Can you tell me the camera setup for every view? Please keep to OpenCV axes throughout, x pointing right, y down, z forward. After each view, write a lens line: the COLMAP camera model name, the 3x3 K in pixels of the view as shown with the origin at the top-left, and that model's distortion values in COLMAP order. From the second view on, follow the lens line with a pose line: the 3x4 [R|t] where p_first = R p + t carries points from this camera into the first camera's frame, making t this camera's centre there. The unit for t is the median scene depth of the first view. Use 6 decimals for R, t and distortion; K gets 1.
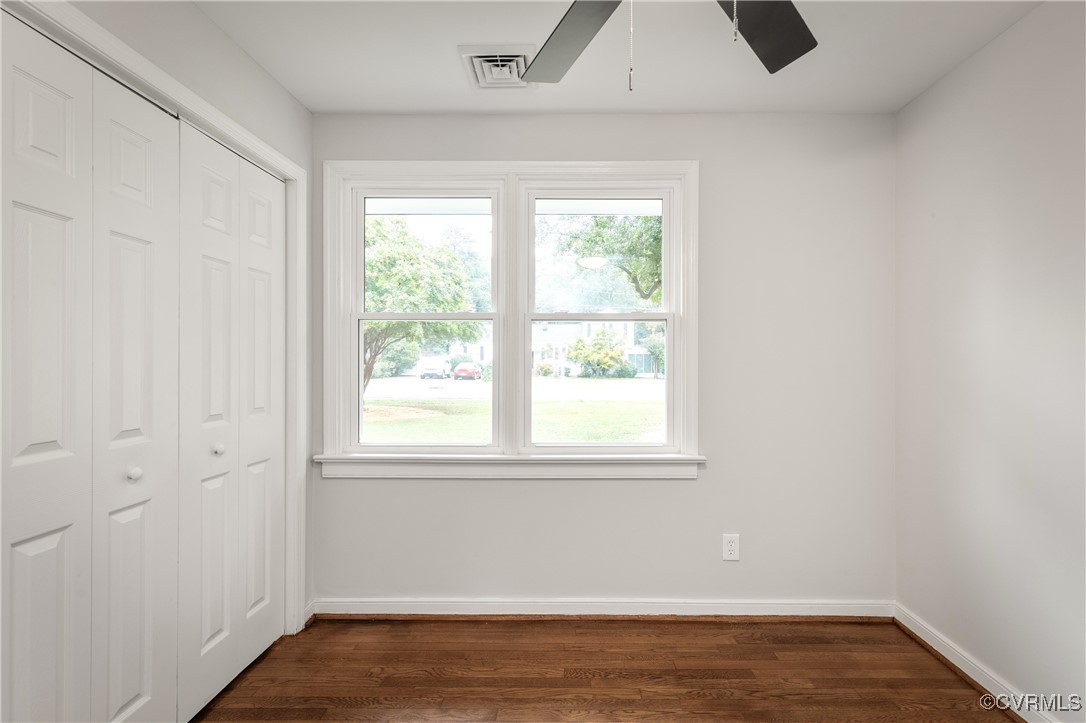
lens RADIAL K [[497.9, 0, 553.3], [0, 497.9, 363.0], [0, 0, 1]] dist [0.007247, -0.001055]
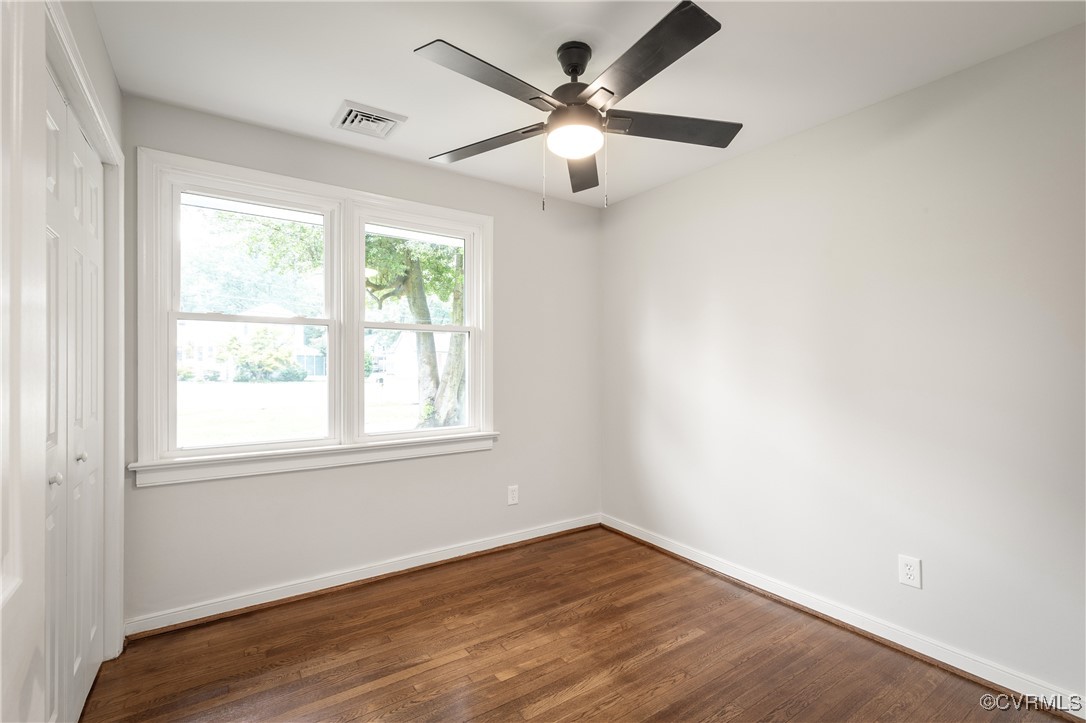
lens RADIAL K [[497.9, 0, 540.3], [0, 497.9, 365.2], [0, 0, 1]] dist [0.007247, -0.001055]
pose [[0.820354, 0.000197, 0.571856, -0.387511], [-0.000453, 1.000000, 0.000305, 0.001167], [-0.571856, -0.000509, 0.820354, -0.200613]]
